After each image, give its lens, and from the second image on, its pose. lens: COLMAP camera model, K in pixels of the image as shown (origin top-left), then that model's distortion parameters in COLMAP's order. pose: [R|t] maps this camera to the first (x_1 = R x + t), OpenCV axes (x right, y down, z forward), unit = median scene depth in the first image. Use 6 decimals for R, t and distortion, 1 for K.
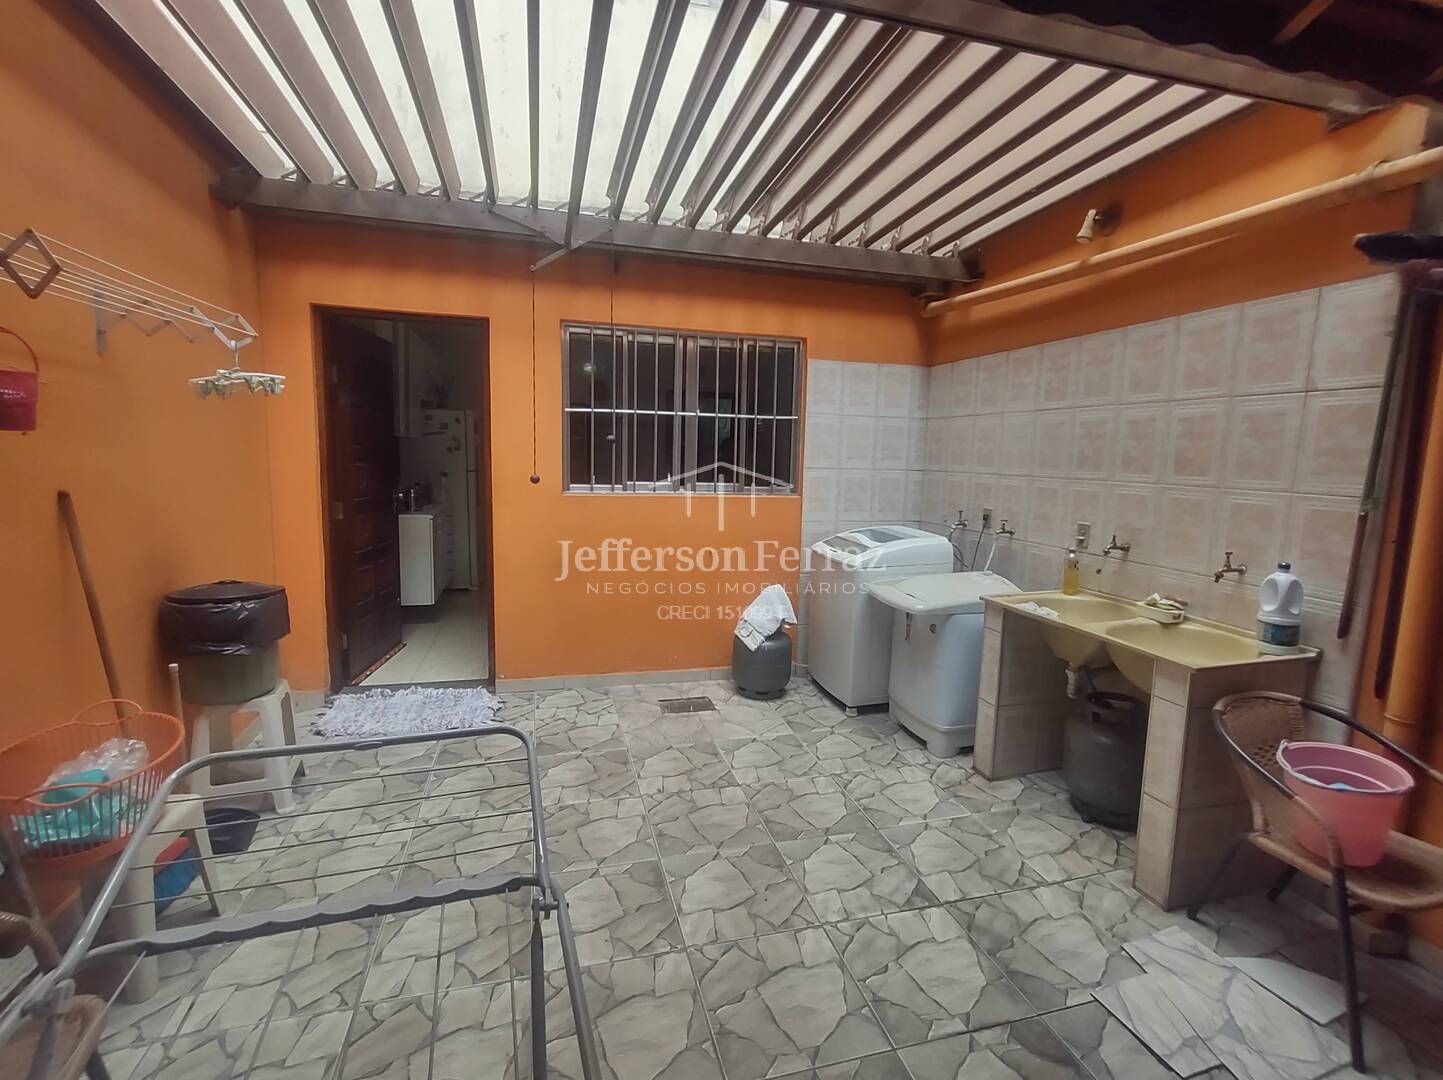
lens RADIAL K [[645.4, 0, 726.6], [0, 645.4, 540.5], [0, 0, 1]] dist [-0.001205, 0.001387]
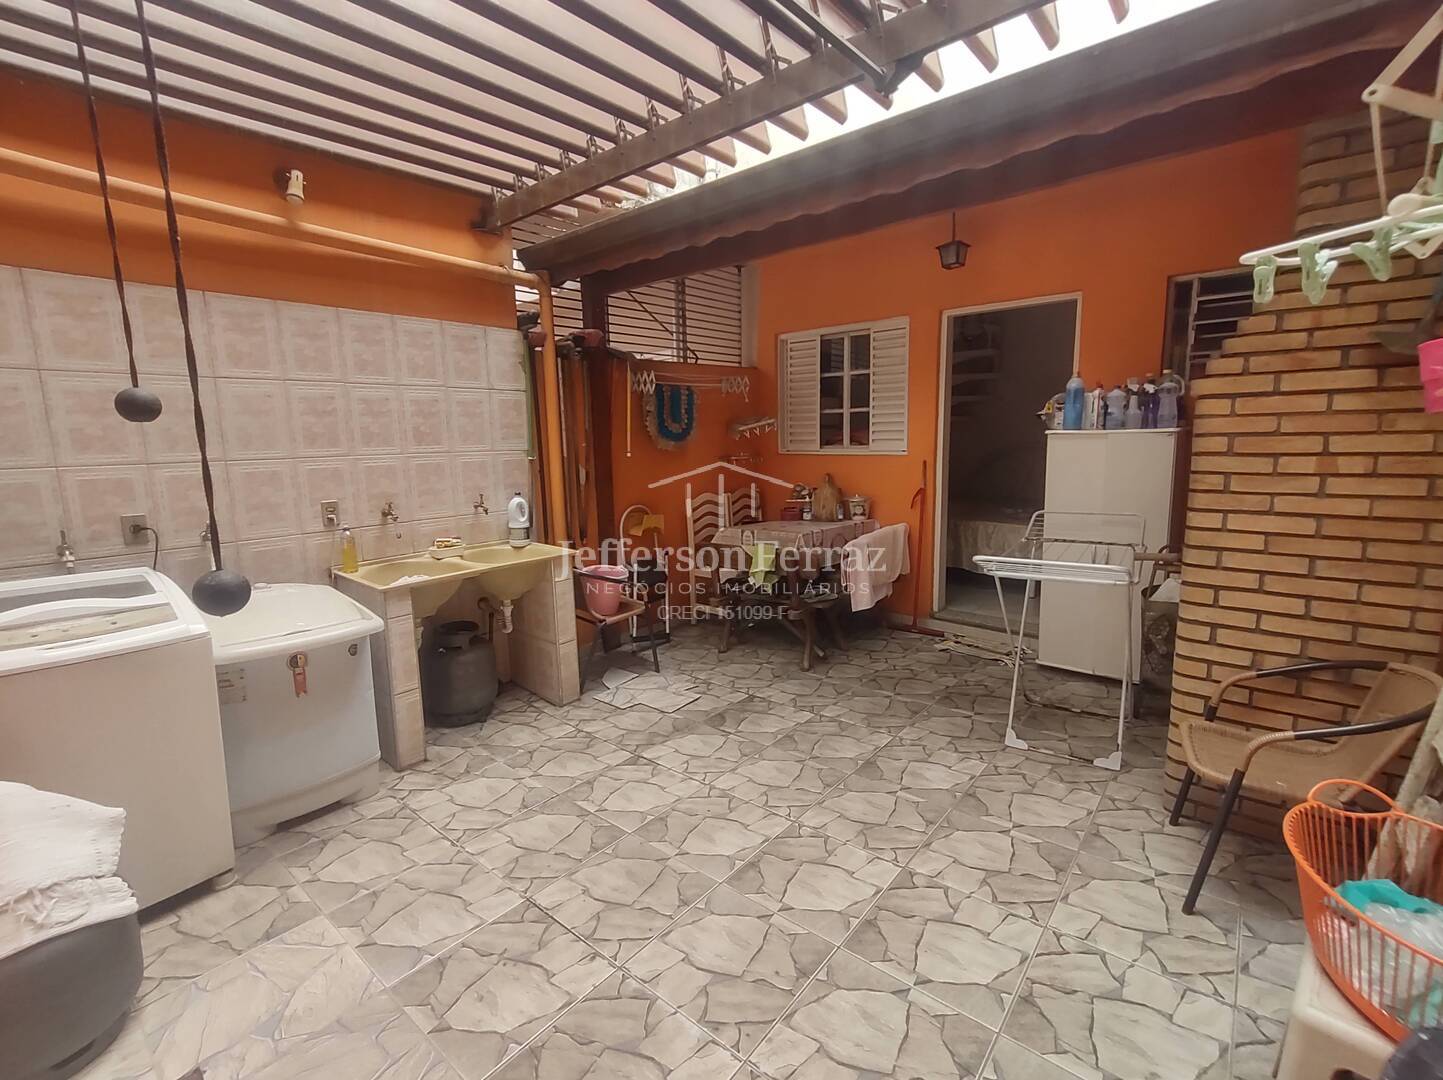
lens RADIAL K [[645.4, 0, 723.2], [0, 645.4, 533.7], [0, 0, 1]] dist [-0.001205, 0.001387]
pose [[-0.563352, -0.142346, 0.813862, -0.679204], [0.115598, 0.961778, 0.248234, -0.176802], [-0.818090, 0.233924, -0.525365, 1.195495]]
